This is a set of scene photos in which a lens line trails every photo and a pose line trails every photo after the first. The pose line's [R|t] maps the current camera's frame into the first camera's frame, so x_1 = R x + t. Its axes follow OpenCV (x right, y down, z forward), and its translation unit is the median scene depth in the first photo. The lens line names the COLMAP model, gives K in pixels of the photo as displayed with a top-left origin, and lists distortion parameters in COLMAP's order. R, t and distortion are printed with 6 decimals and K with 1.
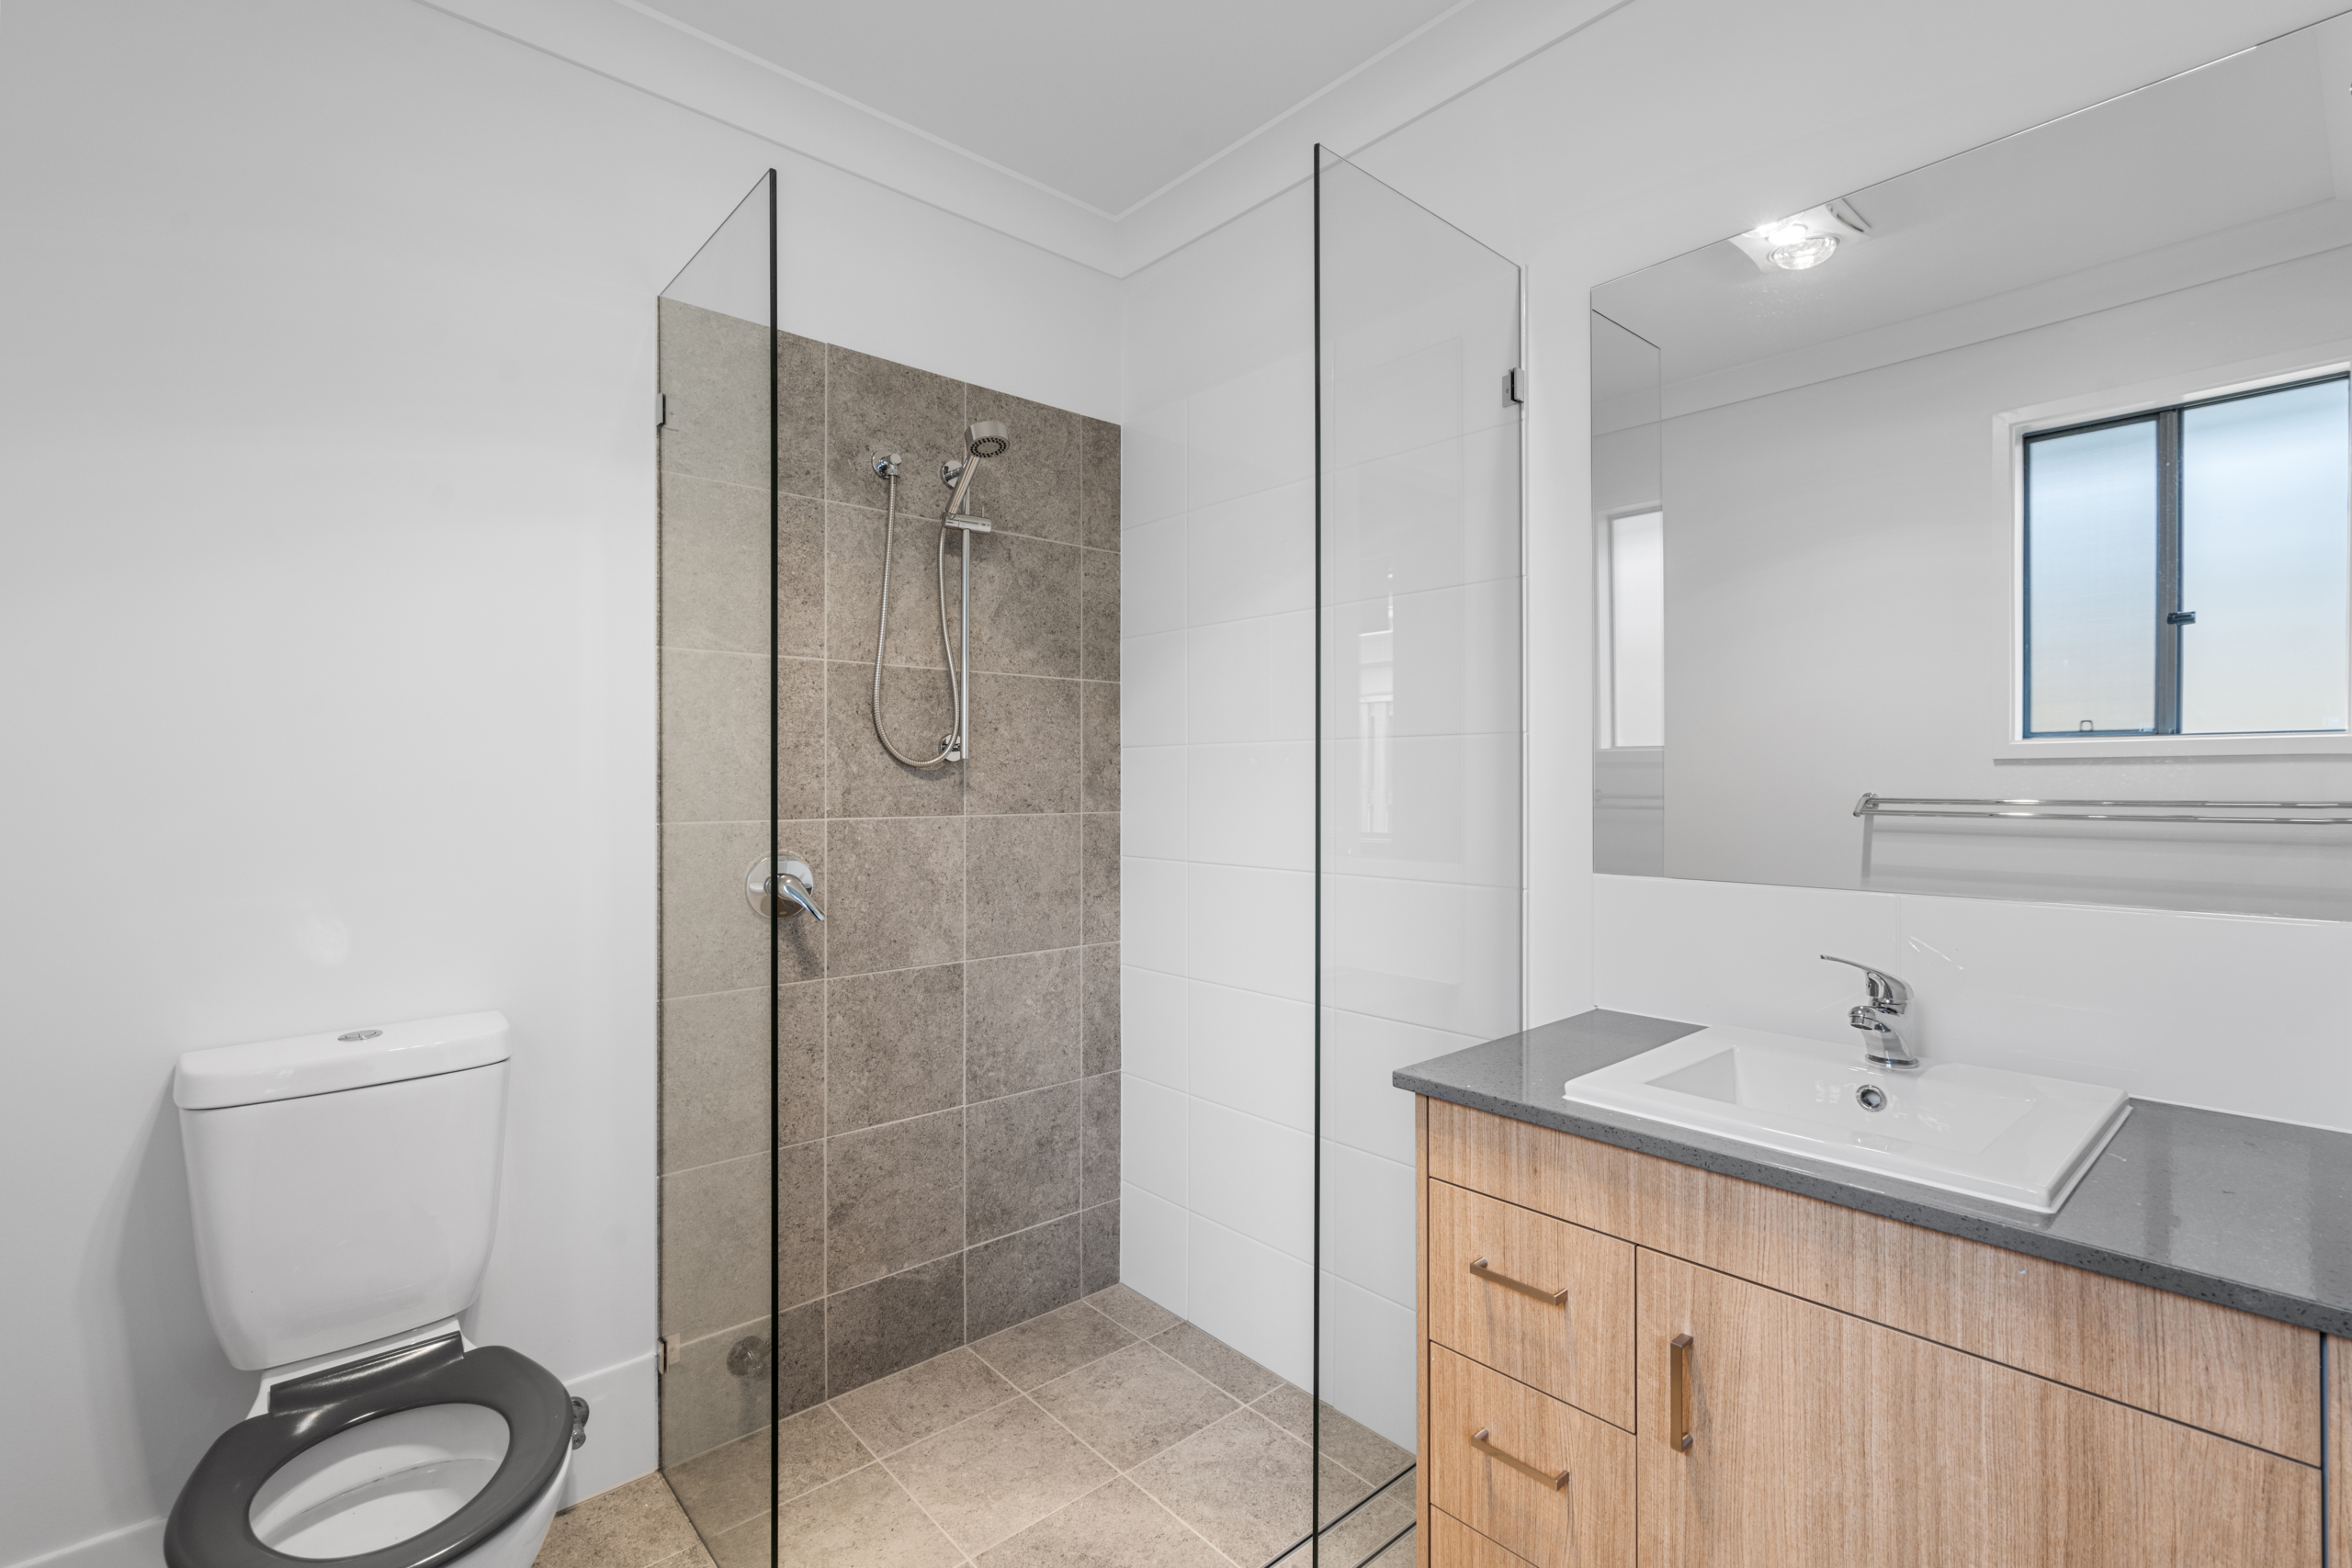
lens RADIAL K [[1062.3, 0, 1175.5], [0, 1062.3, 777.3], [0, 0, 1]] dist [-0.010450, 0.002556]
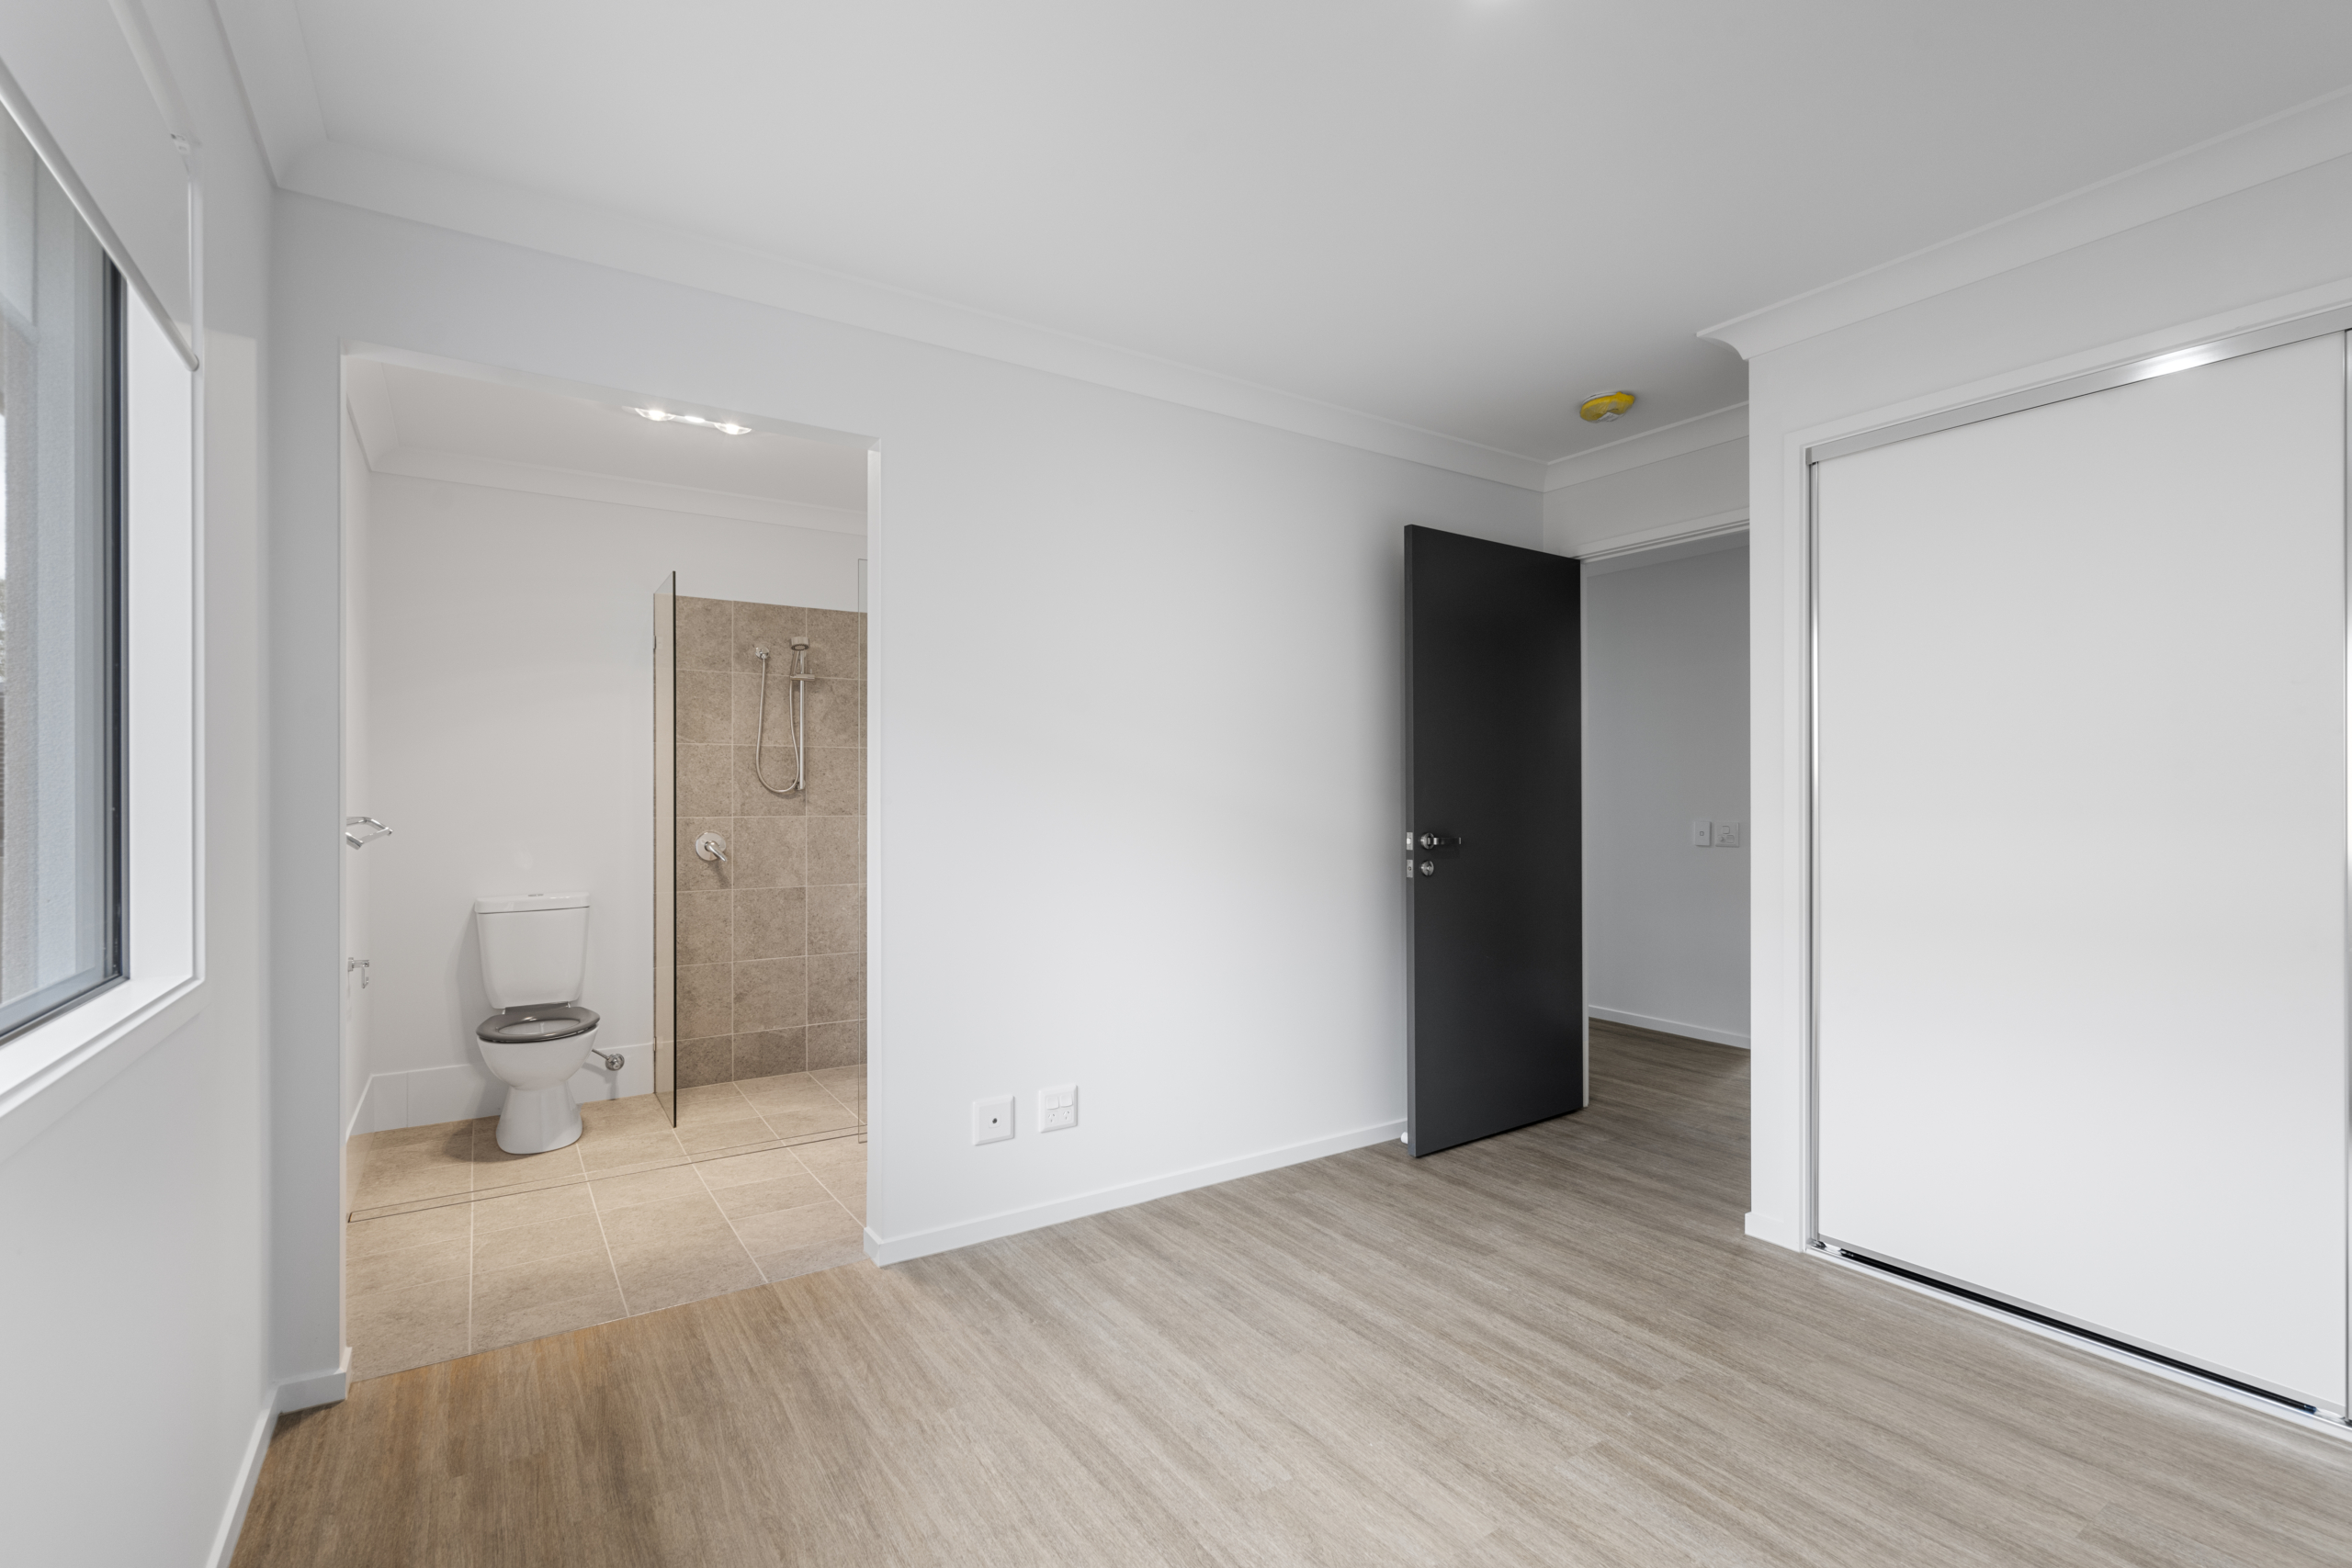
lens RADIAL K [[1062.3, 0, 1173.5], [0, 1062.3, 789.8], [0, 0, 1]] dist [-0.010450, 0.002556]
pose [[0.990163, 0.001064, -0.139917, 0.841902], [-0.000949, 0.999999, 0.000887, -0.018516], [0.139917, -0.000746, 0.990163, -1.001178]]
